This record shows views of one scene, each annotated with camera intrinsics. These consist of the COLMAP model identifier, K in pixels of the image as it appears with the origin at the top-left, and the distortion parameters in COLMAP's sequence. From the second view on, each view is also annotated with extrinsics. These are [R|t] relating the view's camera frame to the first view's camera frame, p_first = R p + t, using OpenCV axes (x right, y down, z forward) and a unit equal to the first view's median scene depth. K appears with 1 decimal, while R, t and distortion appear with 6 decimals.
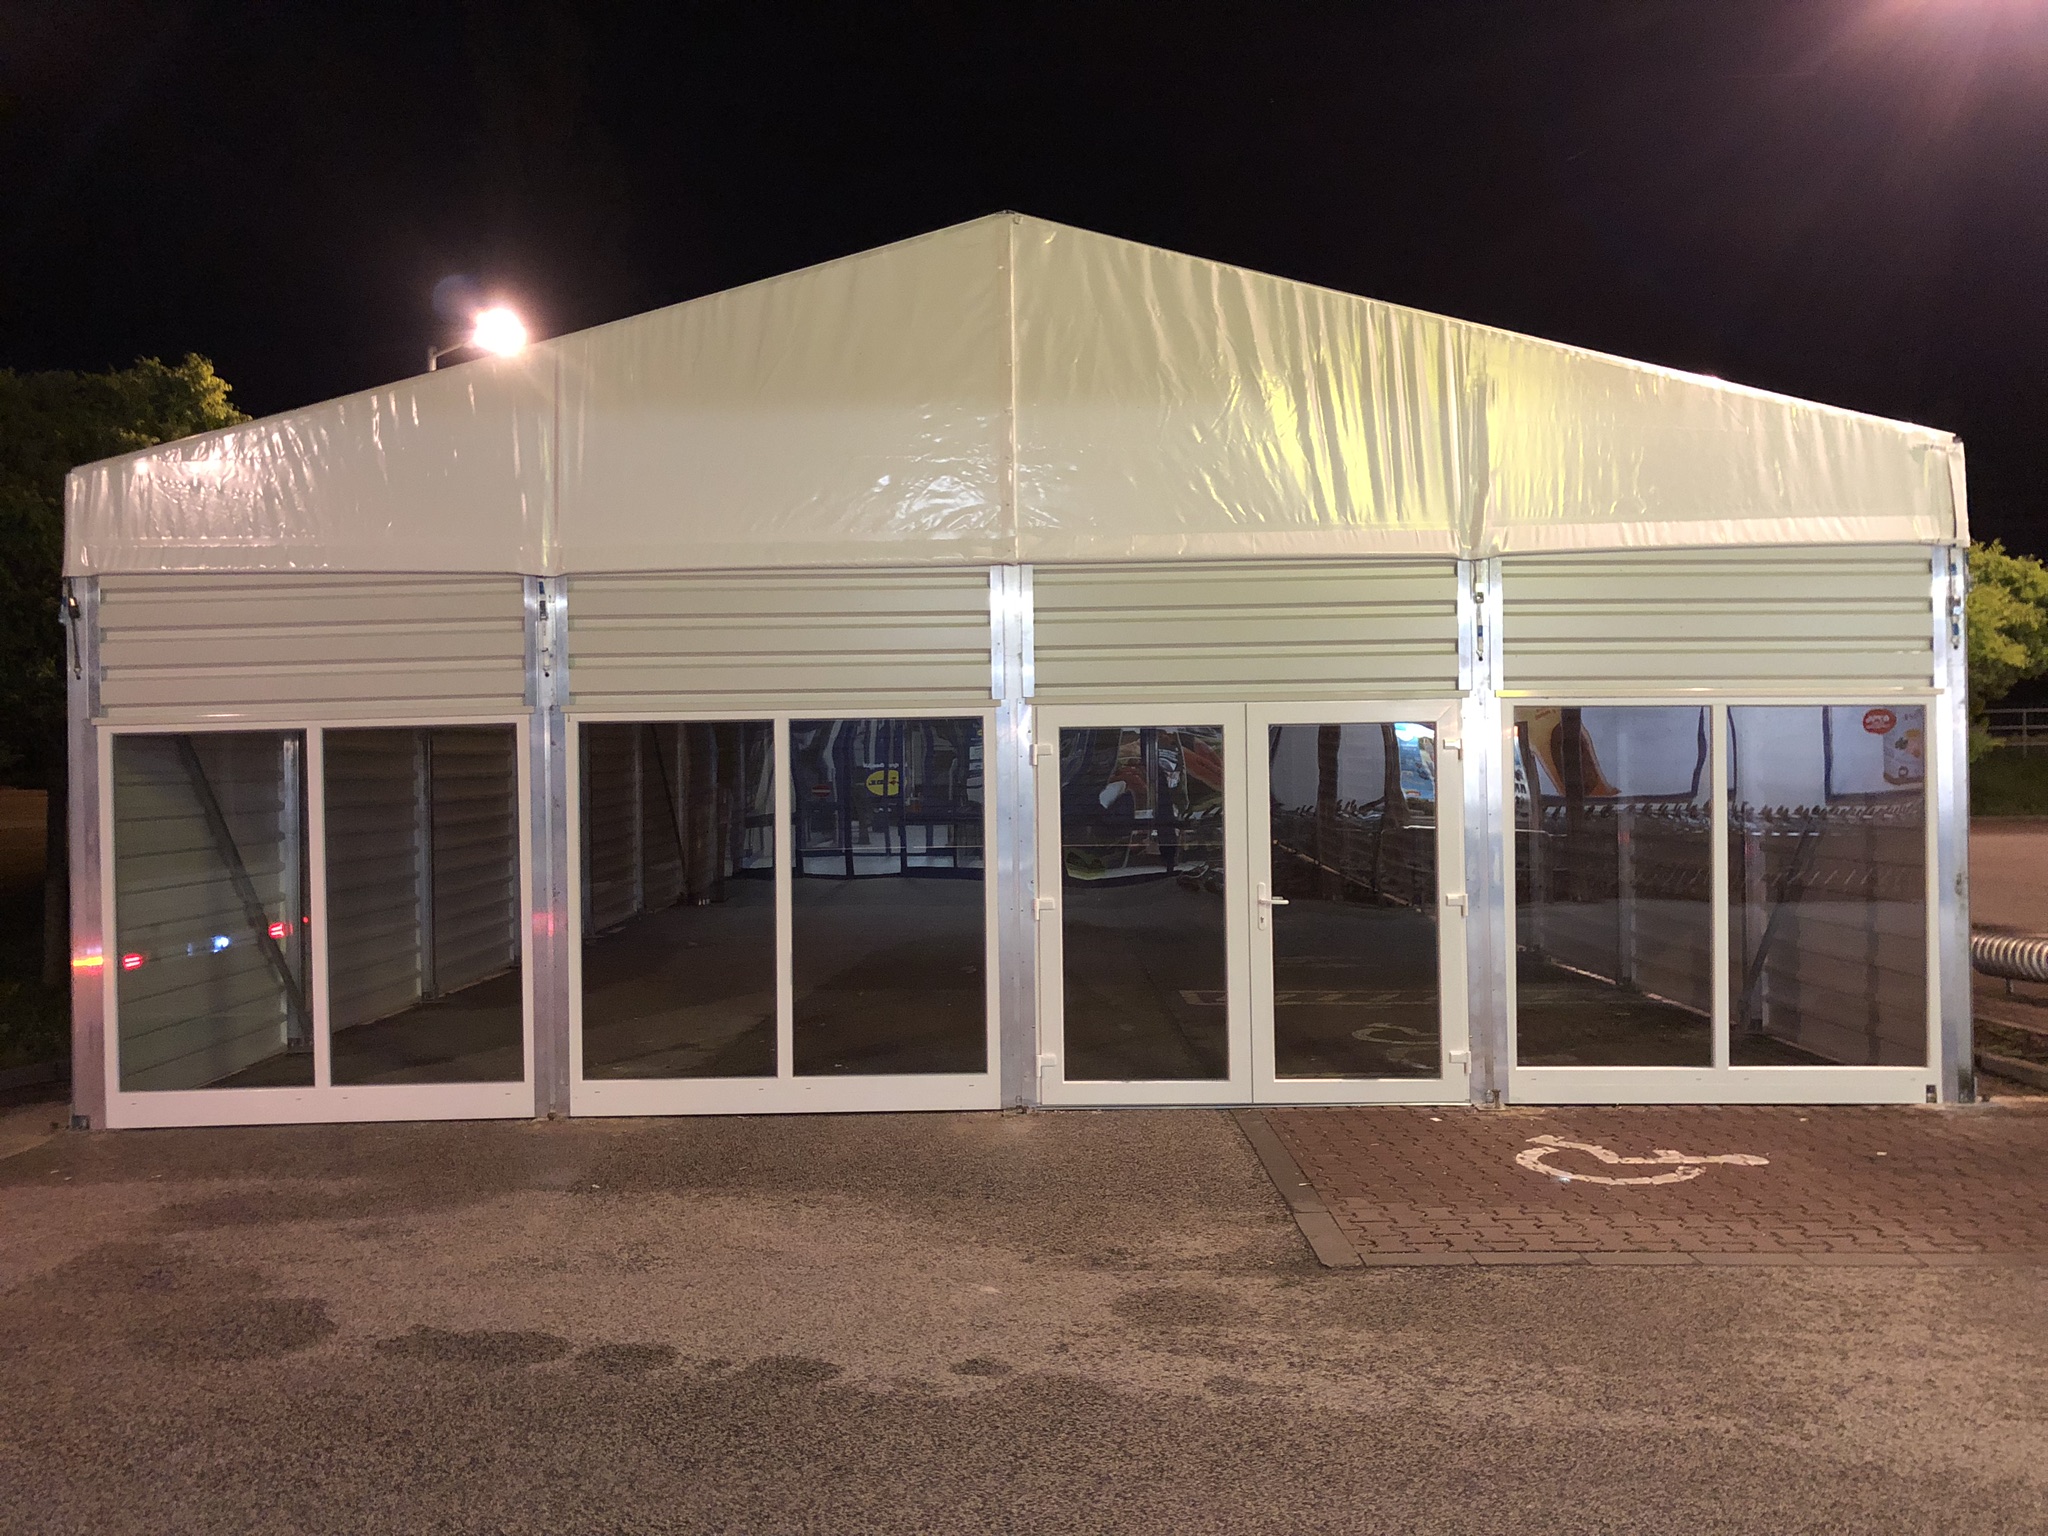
lens RADIAL K [[1672.3, 0, 1024.0], [0, 1672.3, 768.0], [0, 0, 1]] dist [0.025222, -0.008533]
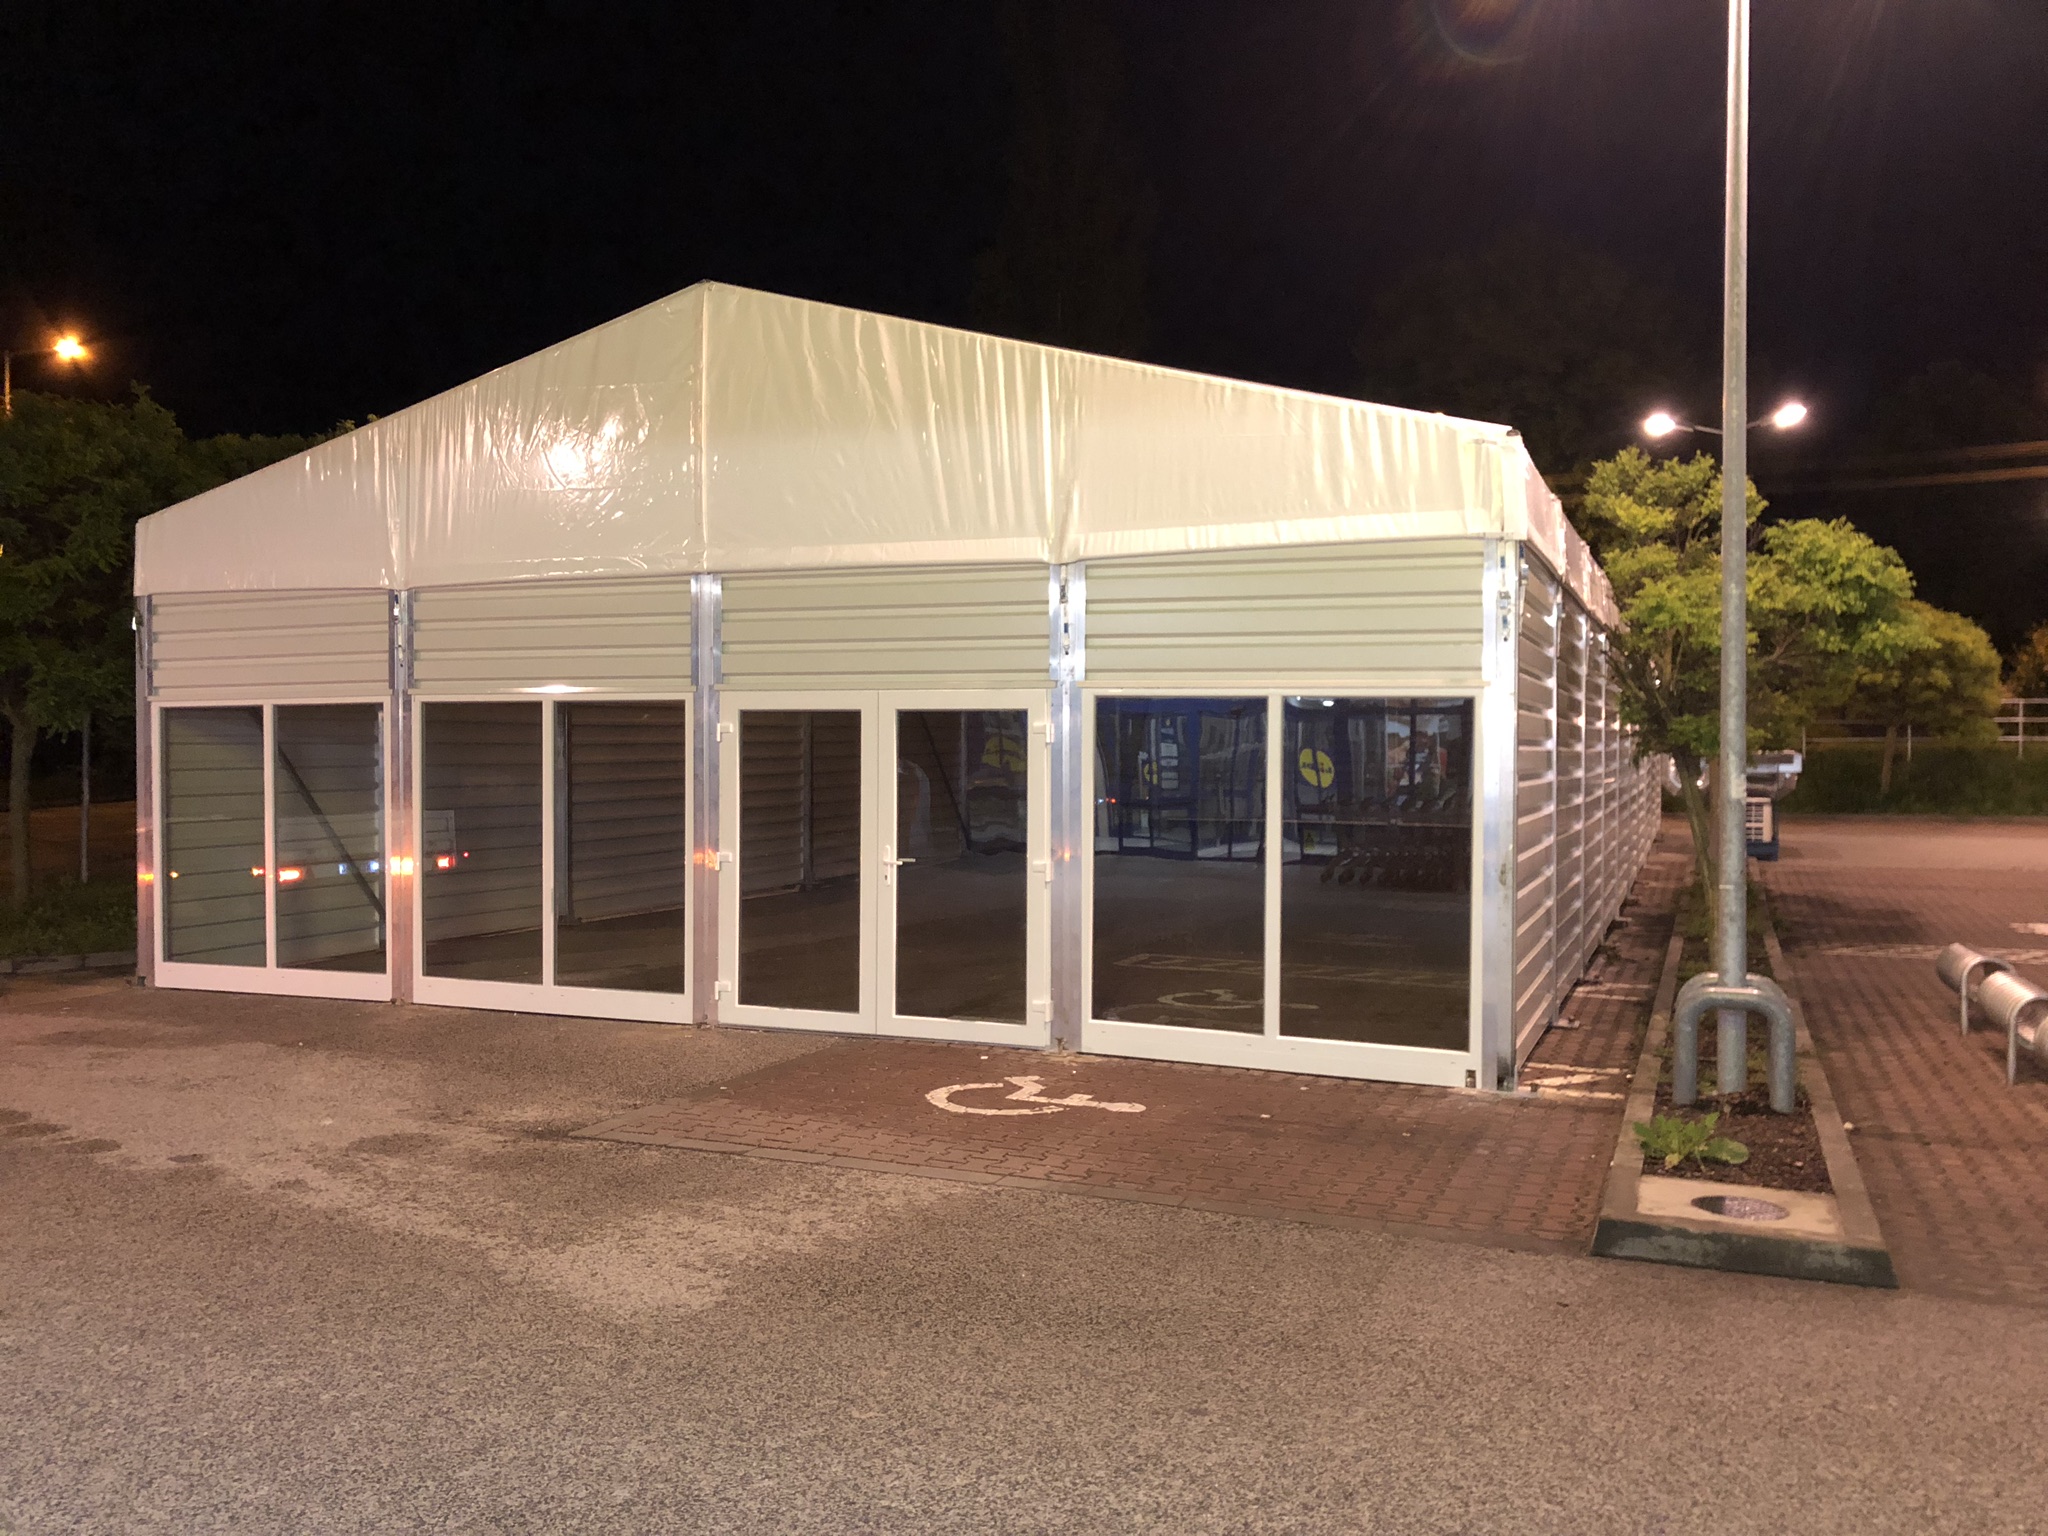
lens RADIAL K [[1660.3, 0, 1024.0], [0, 1660.3, 768.0], [0, 0, 1]] dist [0.004294, -0.003973]
pose [[0.932807, 0.023341, -0.359620, 0.642822], [-0.018110, 0.999676, 0.017909, -0.007534], [0.359922, -0.010193, 0.932927, -0.034351]]
